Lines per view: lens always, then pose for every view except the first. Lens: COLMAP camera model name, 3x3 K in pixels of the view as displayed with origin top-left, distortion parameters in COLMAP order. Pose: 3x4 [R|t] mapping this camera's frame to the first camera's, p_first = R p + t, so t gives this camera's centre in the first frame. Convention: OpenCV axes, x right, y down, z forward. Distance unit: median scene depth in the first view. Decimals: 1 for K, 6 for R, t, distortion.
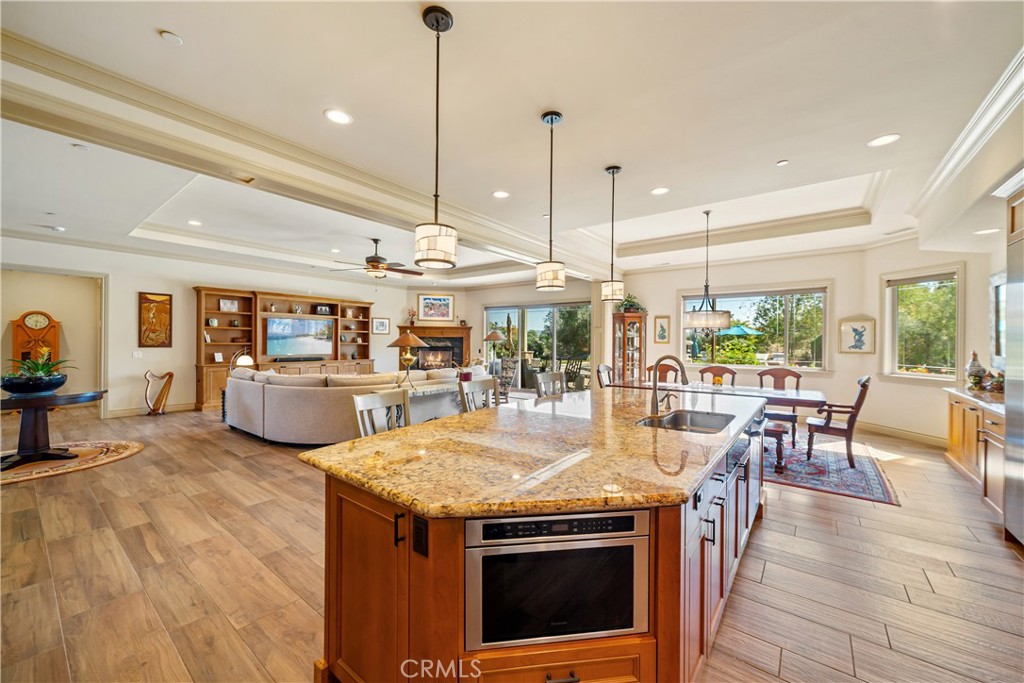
lens RADIAL K [[388.8, 0, 516.4], [0, 388.8, 342.7], [0, 0, 1]] dist [-0.001237, 0.000032]
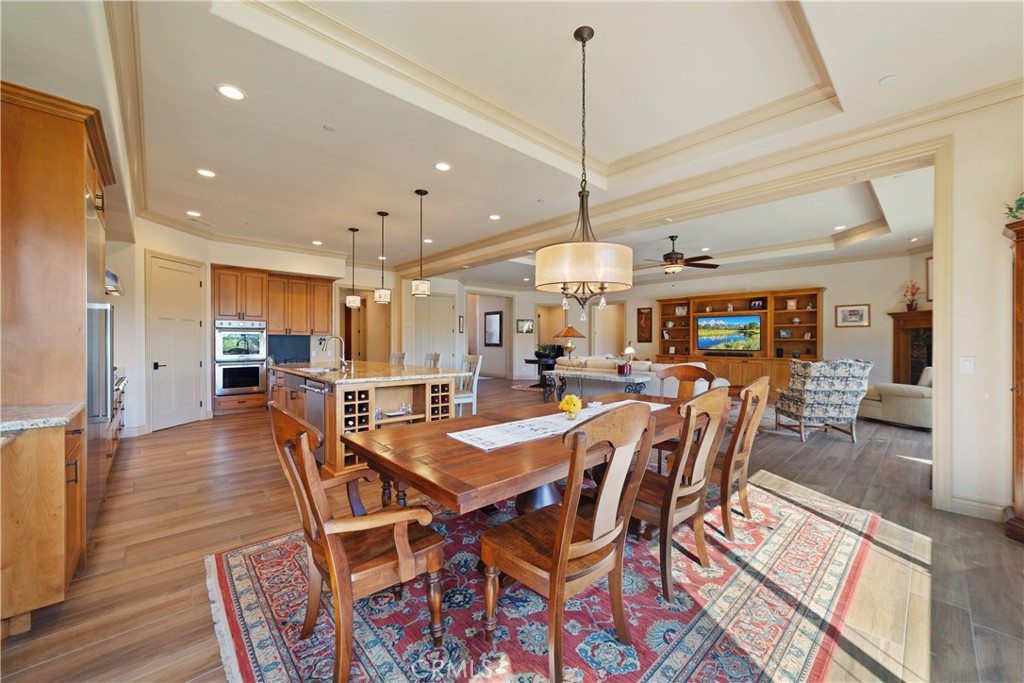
lens RADIAL K [[388.8, 0, 526.2], [0, 388.8, 340.6], [0, 0, 1]] dist [-0.001237, 0.000032]
pose [[-0.155431, -0.008231, -0.987813, 0.720836], [-0.005394, 0.999957, -0.007483, 0.020457], [0.987832, 0.004165, -0.155469, 0.757524]]
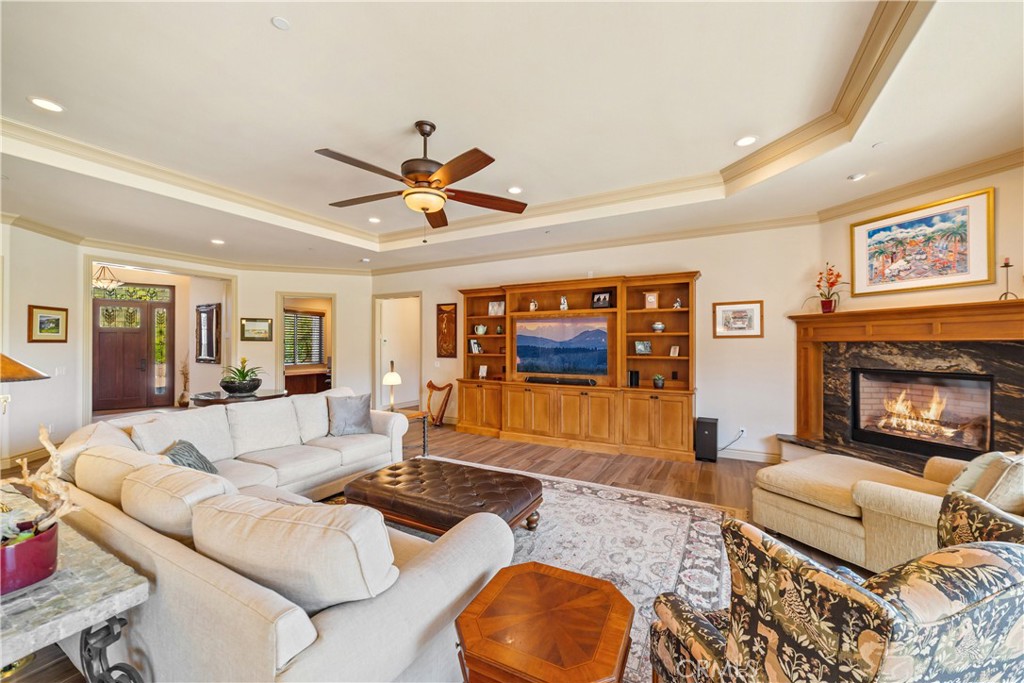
lens RADIAL K [[388.8, 0, 524.1], [0, 388.8, 343.1], [0, 0, 1]] dist [-0.001237, 0.000032]
pose [[0.173996, -0.010696, -0.984688, 0.083727], [-0.001318, 0.999938, -0.011095, -0.014527], [0.984745, 0.003228, 0.173971, 1.017713]]
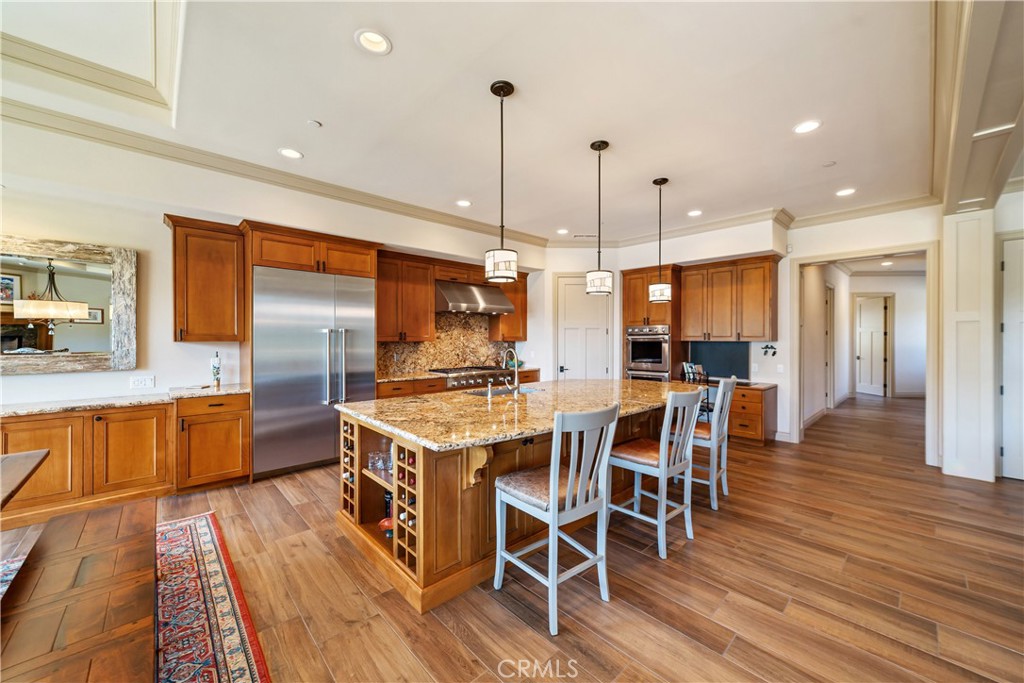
lens RADIAL K [[388.8, 0, 516.6], [0, 388.8, 340.0], [0, 0, 1]] dist [-0.001237, 0.000032]
pose [[-0.986036, -0.008803, 0.166300, 0.047117], [-0.007637, 0.999942, 0.007650, -0.005233], [-0.166357, 0.006273, -0.986046, 0.828056]]
